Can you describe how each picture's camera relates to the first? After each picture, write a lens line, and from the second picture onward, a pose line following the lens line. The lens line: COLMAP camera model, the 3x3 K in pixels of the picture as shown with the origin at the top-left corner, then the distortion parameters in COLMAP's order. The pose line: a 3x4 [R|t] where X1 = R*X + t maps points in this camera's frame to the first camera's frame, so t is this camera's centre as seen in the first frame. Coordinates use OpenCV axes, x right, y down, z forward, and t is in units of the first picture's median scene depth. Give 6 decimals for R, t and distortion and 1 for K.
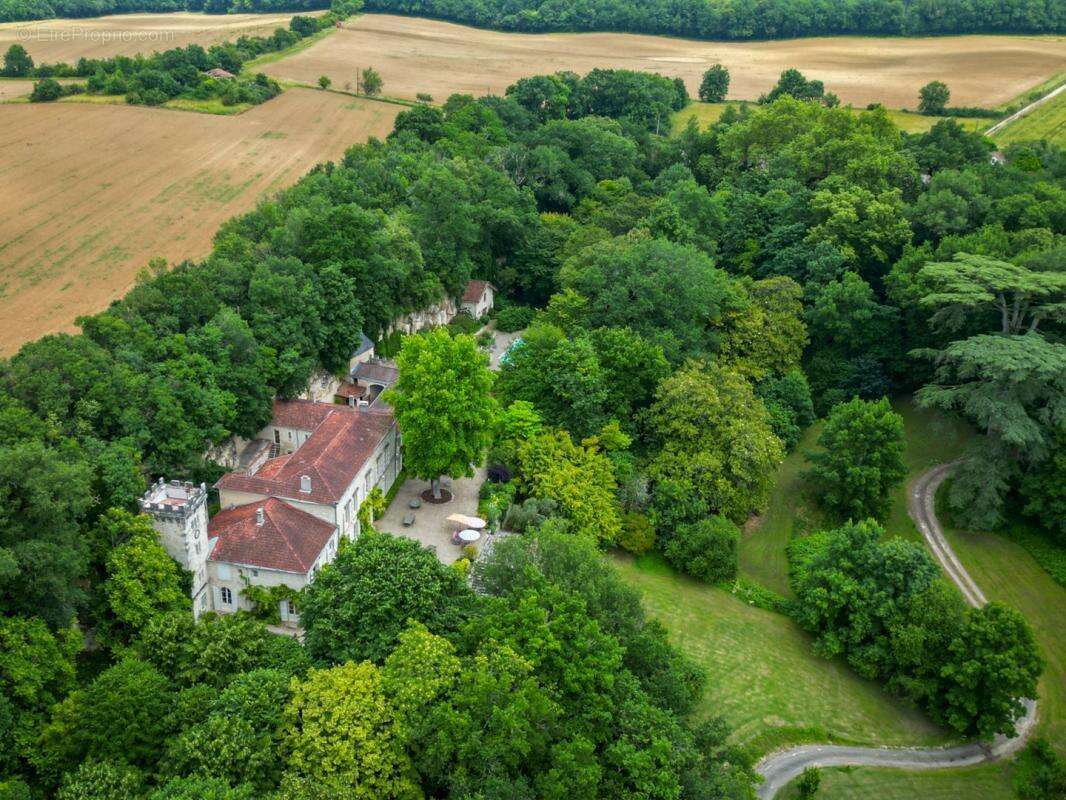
lens RADIAL K [[948.2, 0, 535.2], [0, 948.2, 407.1], [0, 0, 1]] dist [0.055668, -0.013668]
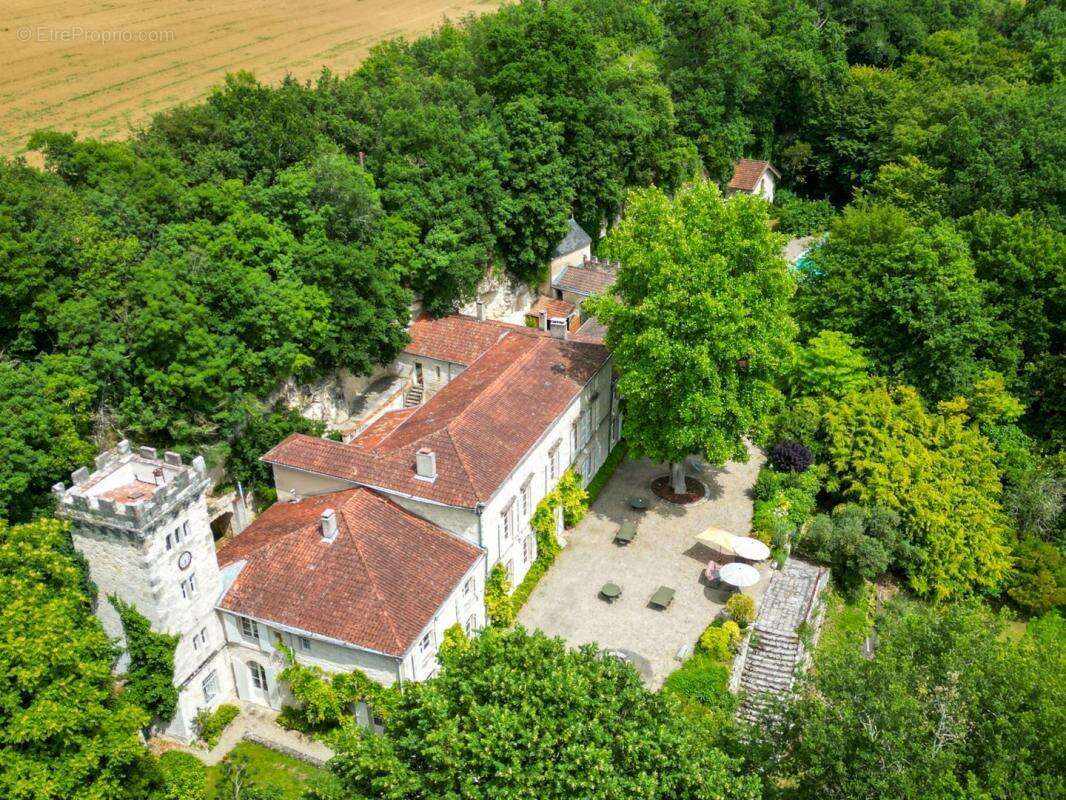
lens RADIAL K [[948.2, 0, 535.2], [0, 948.2, 407.1], [0, 0, 1]] dist [0.055668, -0.013668]
pose [[0.967615, 0.050914, -0.247242, -0.047396], [-0.038179, 0.997699, 0.056033, 0.015278], [0.249526, -0.044779, 0.967332, 0.417503]]
